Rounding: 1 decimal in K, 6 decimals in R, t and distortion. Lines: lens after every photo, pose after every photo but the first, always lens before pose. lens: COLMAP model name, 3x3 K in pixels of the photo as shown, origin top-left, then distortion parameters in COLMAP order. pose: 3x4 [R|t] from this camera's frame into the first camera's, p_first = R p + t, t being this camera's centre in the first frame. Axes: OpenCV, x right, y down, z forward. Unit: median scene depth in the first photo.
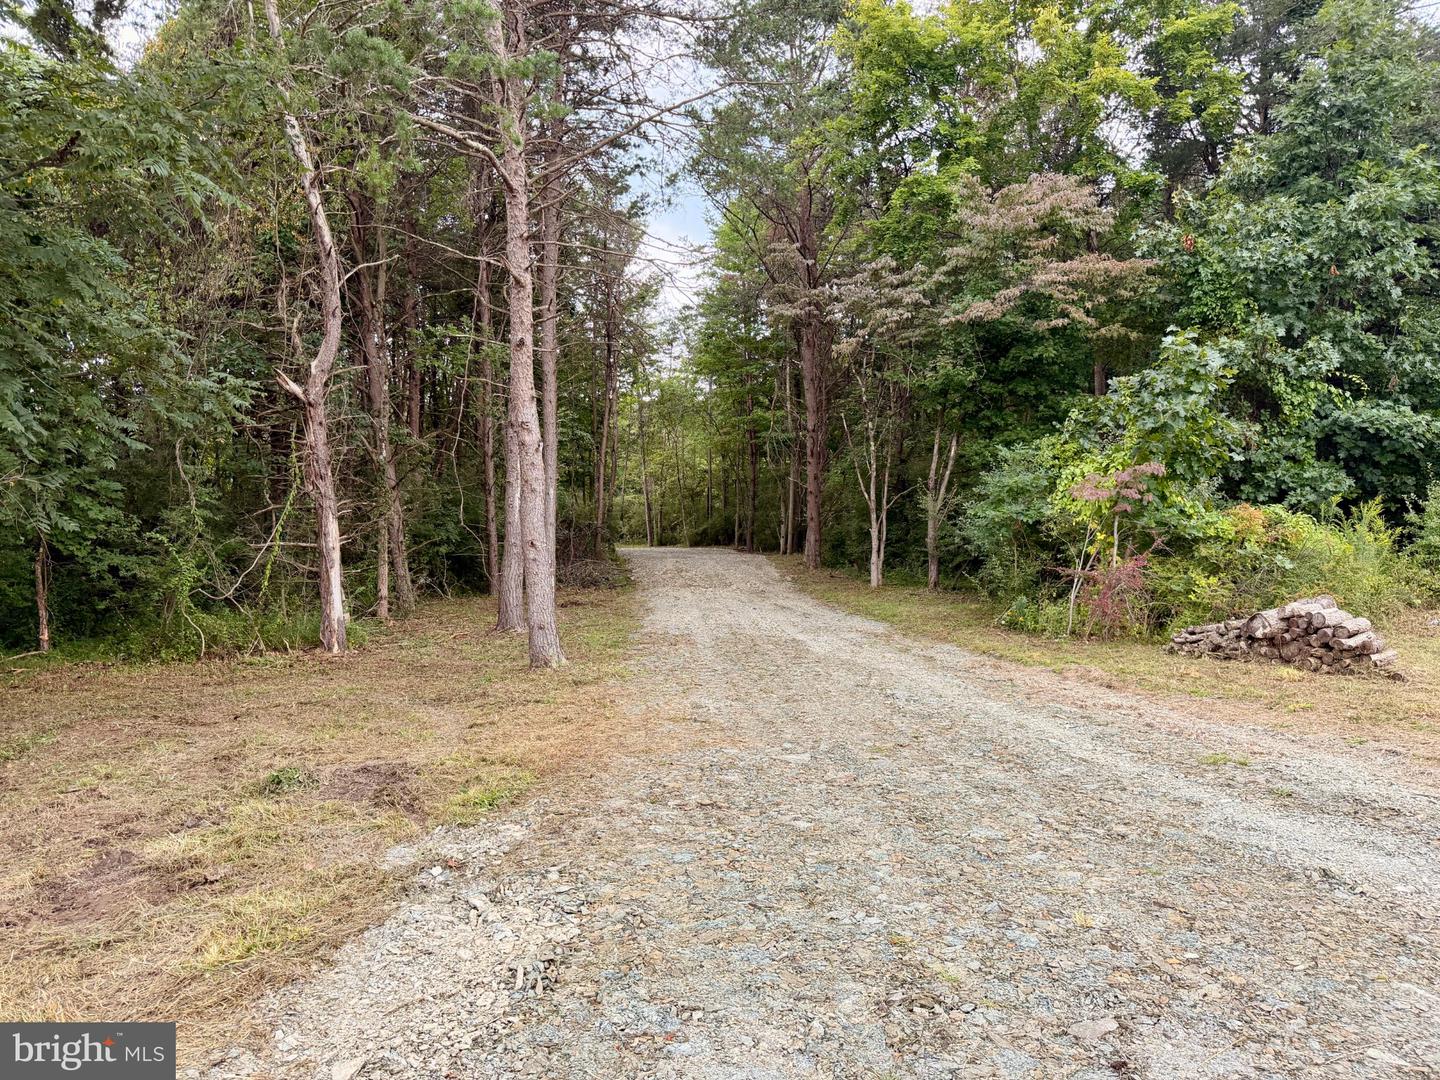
lens RADIAL K [[1022.6, 0, 713.0], [0, 1022.6, 541.3], [0, 0, 1]] dist [0.044931, -0.008358]
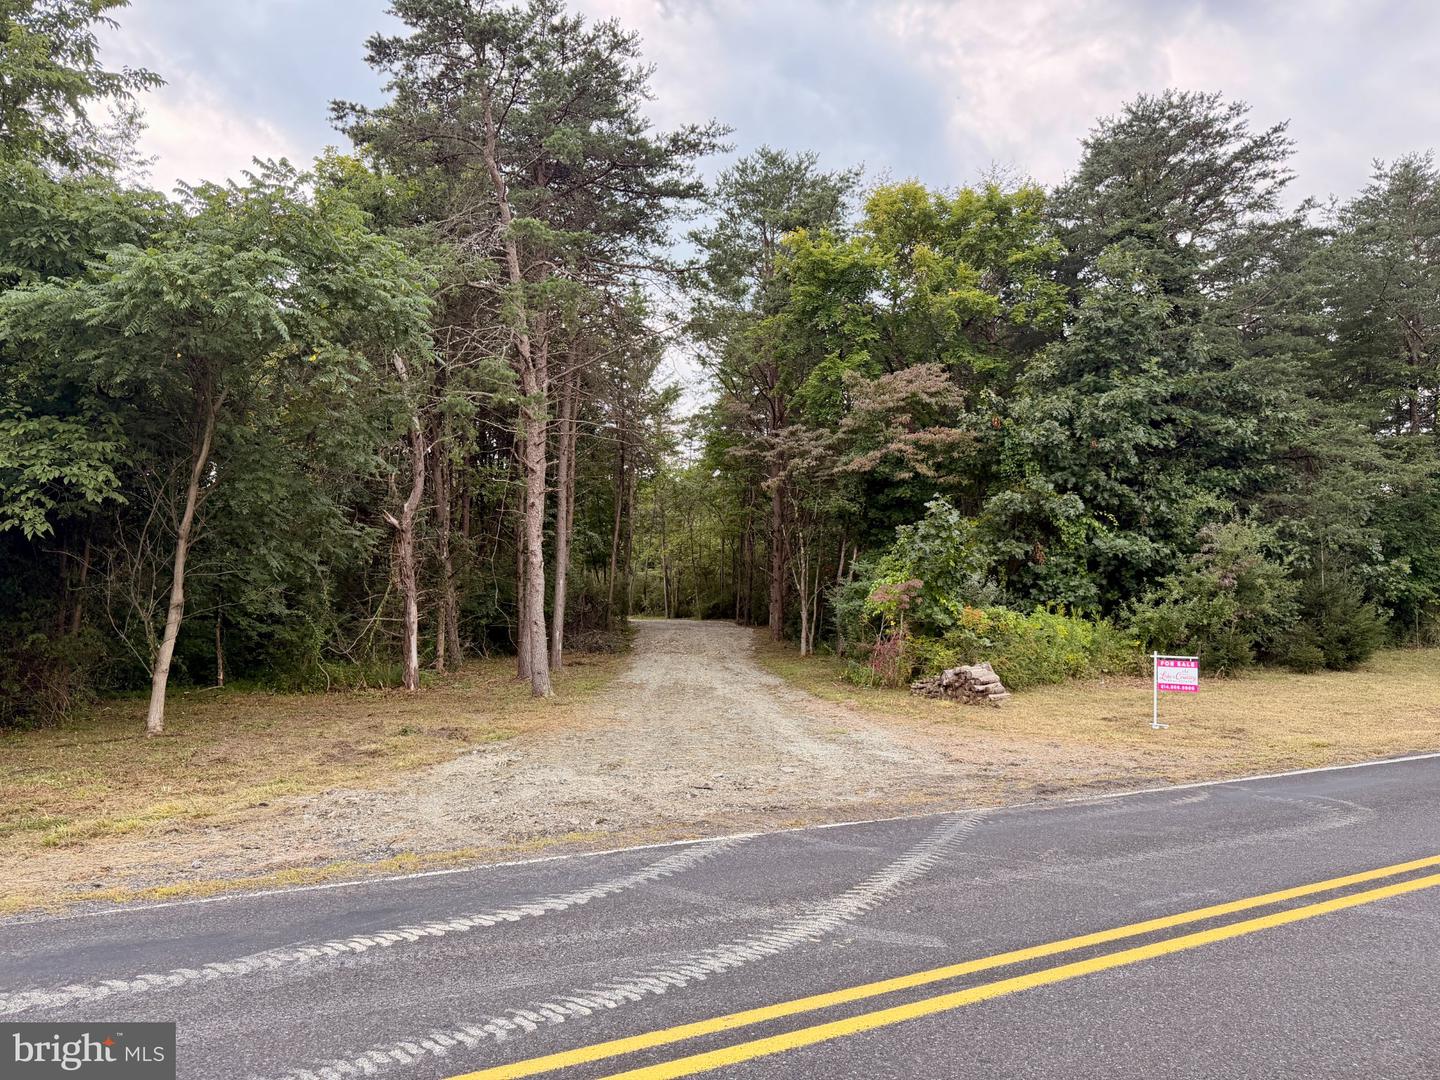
lens RADIAL K [[1022.6, 0, 722.5], [0, 1022.6, 545.3], [0, 0, 1]] dist [0.044931, -0.008358]
pose [[0.999388, 0.015878, -0.031185, 0.116682], [-0.017847, 0.997795, -0.063927, -0.014782], [0.030101, 0.064444, 0.997467, -0.436385]]
